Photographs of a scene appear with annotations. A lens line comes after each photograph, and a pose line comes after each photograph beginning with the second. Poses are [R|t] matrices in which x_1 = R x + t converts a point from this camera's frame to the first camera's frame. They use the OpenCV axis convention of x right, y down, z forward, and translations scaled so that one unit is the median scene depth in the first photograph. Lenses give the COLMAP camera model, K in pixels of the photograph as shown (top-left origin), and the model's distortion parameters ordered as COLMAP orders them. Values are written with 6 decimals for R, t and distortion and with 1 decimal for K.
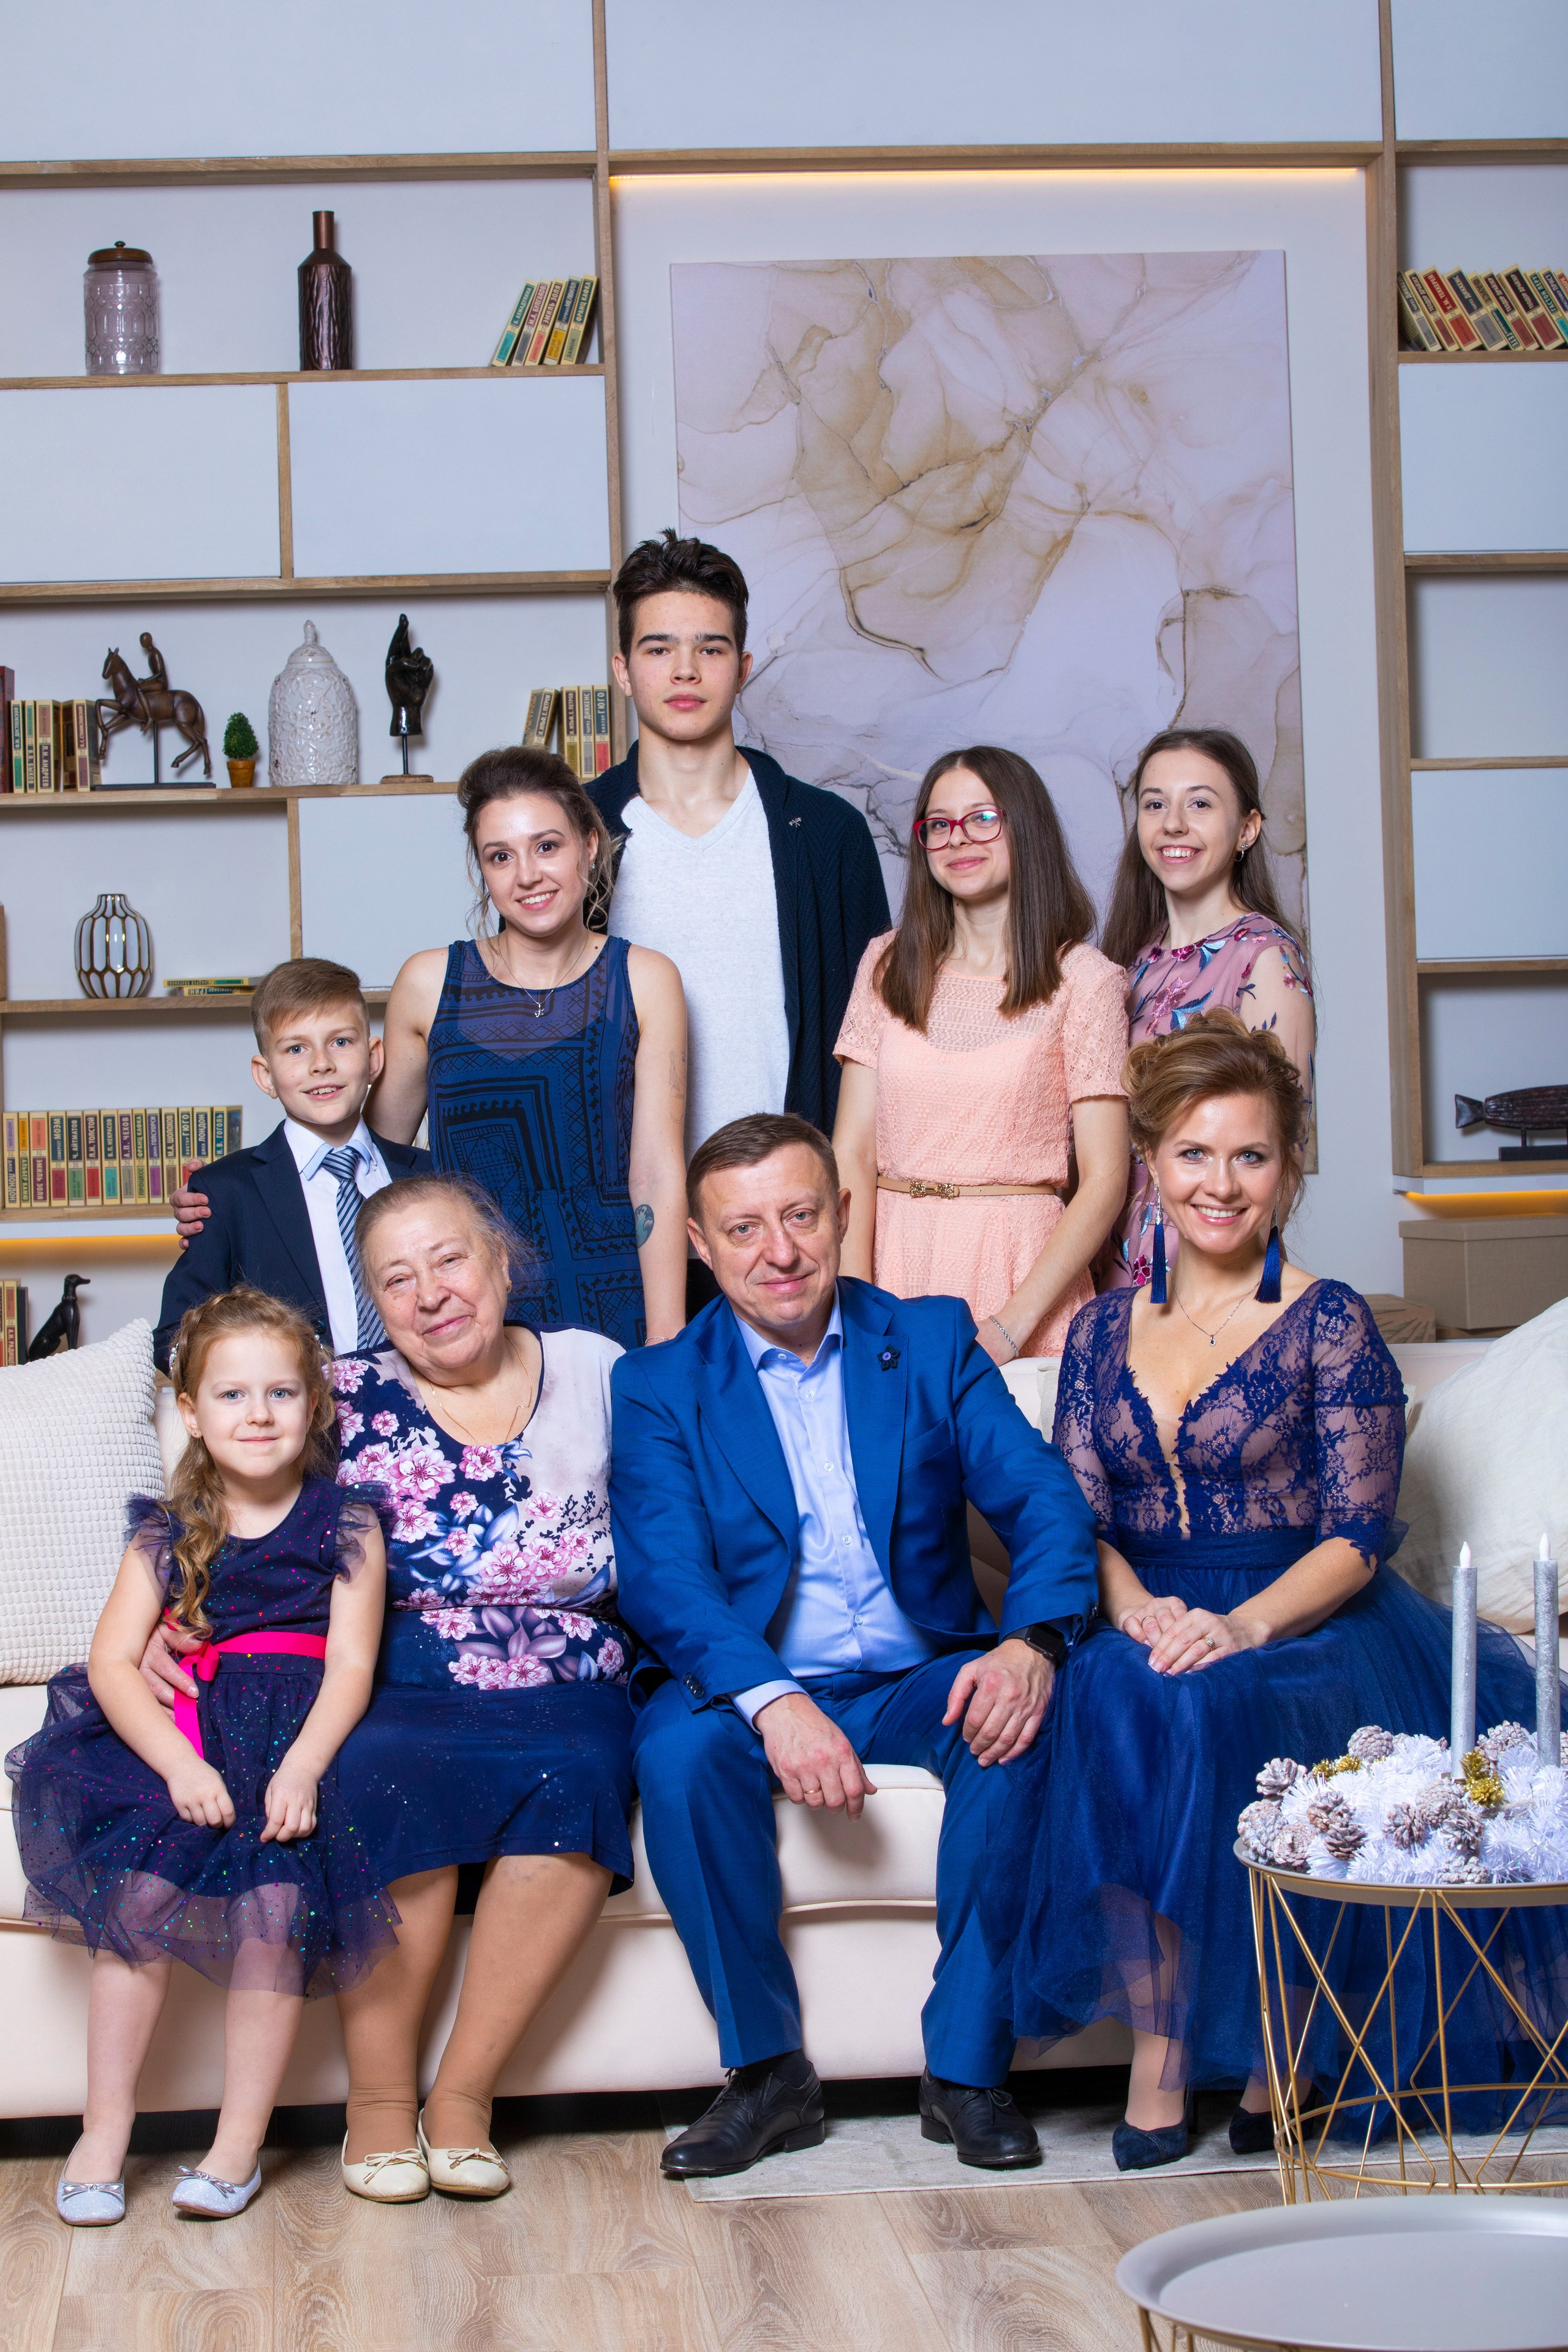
lens RADIAL K [[6628.9, 0, 788.0], [0, 6628.9, 1140.2], [0, 0, 1]] dist [-0.119060, 1.315770]
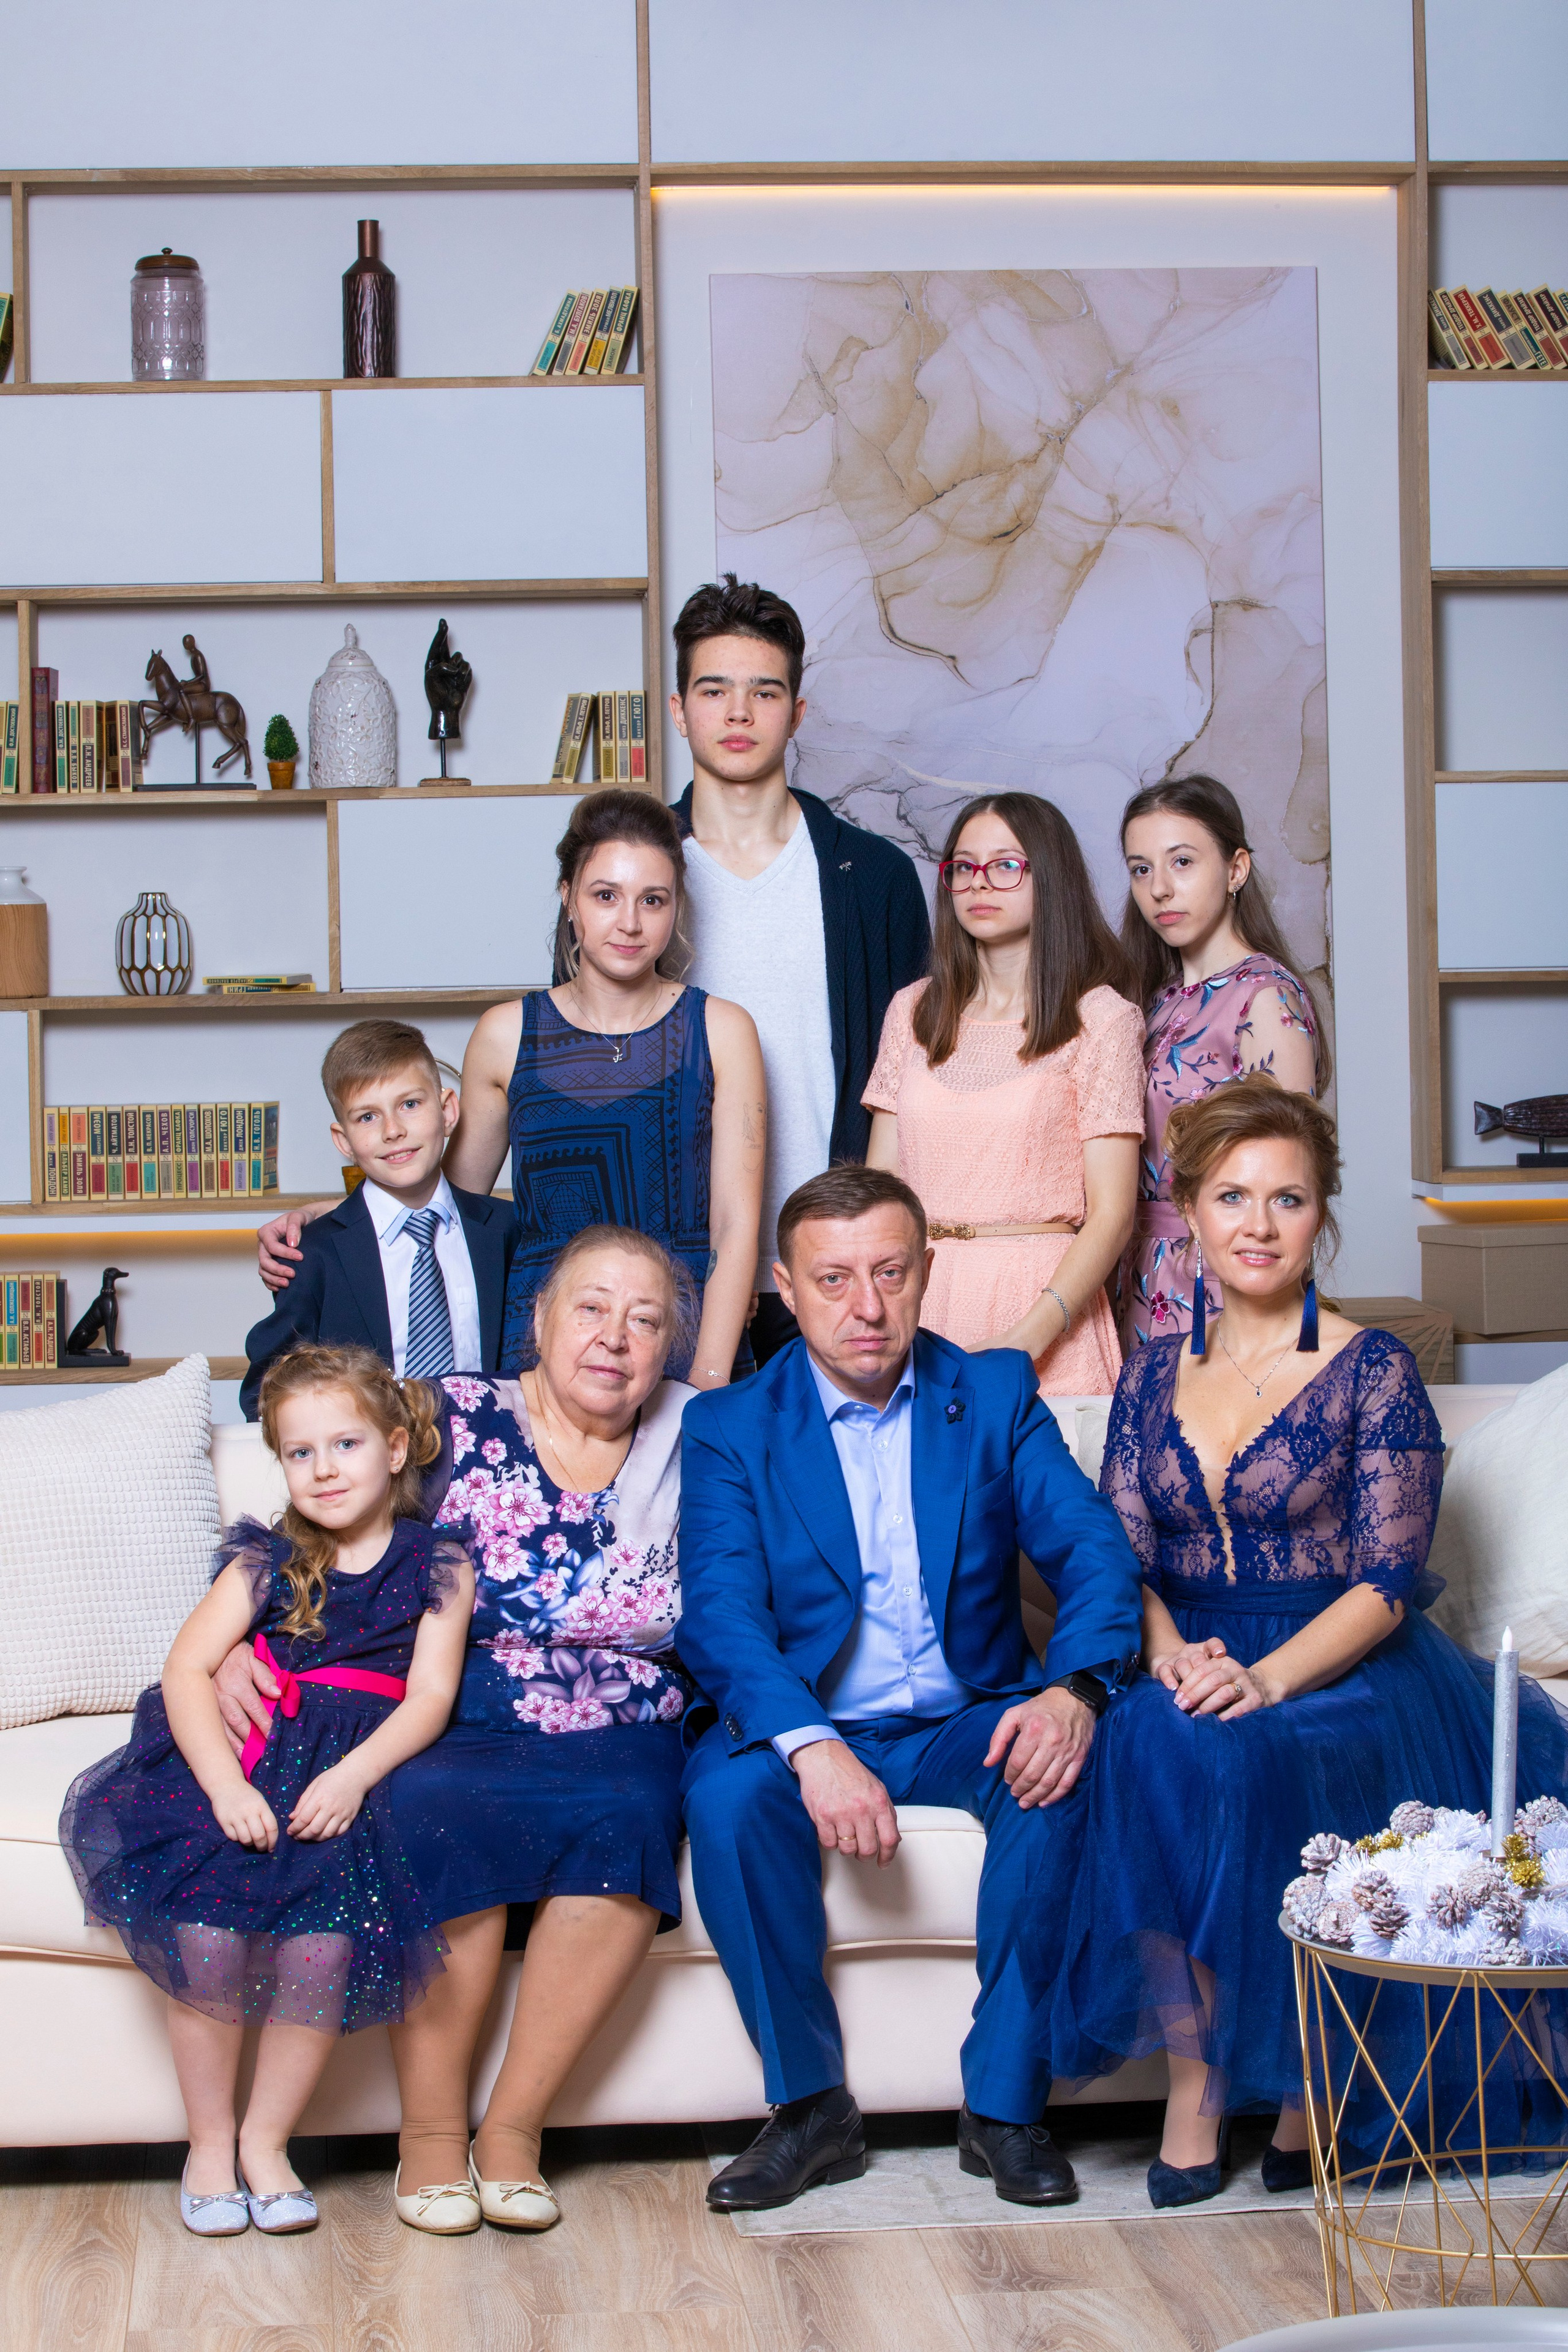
lens RADIAL K [[6628.9, 0, 788.0], [0, 6628.9, 1140.2], [0, 0, 1]] dist [-0.119060, 1.315770]
pose [[0.999946, 0.010143, 0.002454, -0.007011], [-0.010181, 0.999816, 0.016229, -0.016737], [-0.002289, -0.016253, 0.999865, -0.014410]]
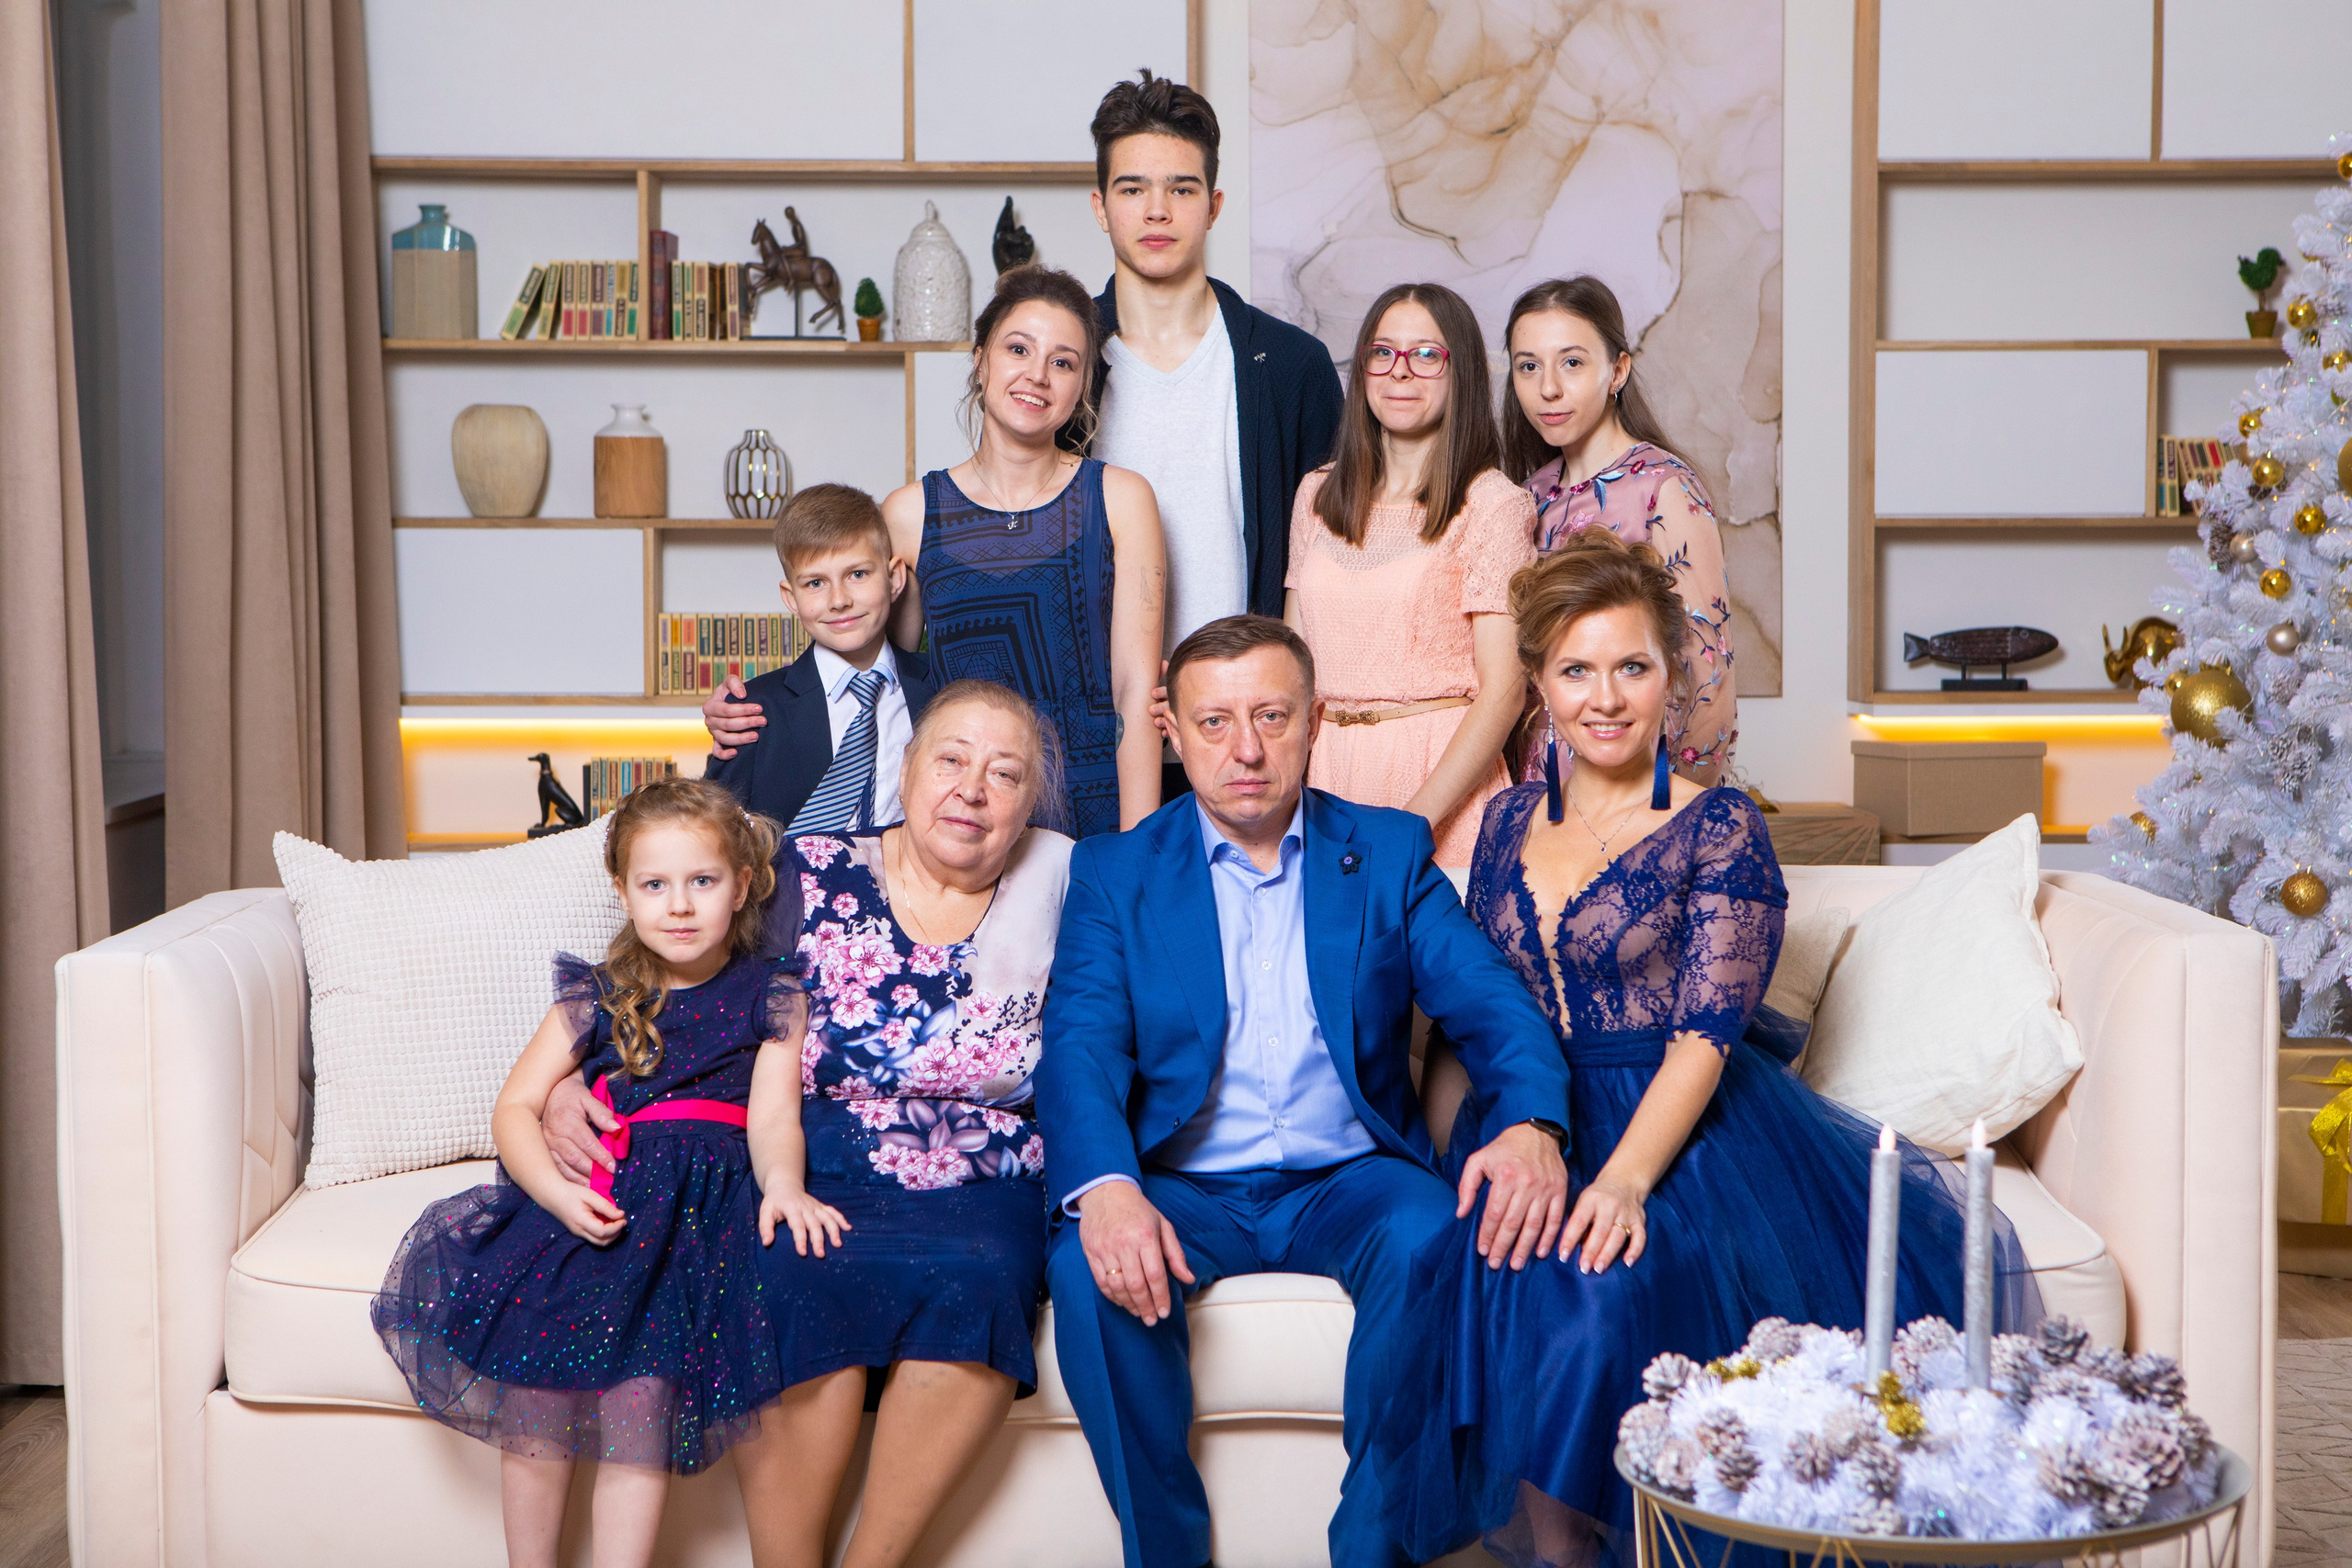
lens RADIAL K [[4343.0, 0, 1176.0], [0, 4343.0, 784.0], [0, 0, 1]] dist [0.218776, -0.163324]
pose [[0.997397, 0.030689, -0.065251, 0.024721], [-0.028911, 0.999189, 0.028013, 0.001837], [0.066058, -0.026054, 0.997476, 0.231526]]
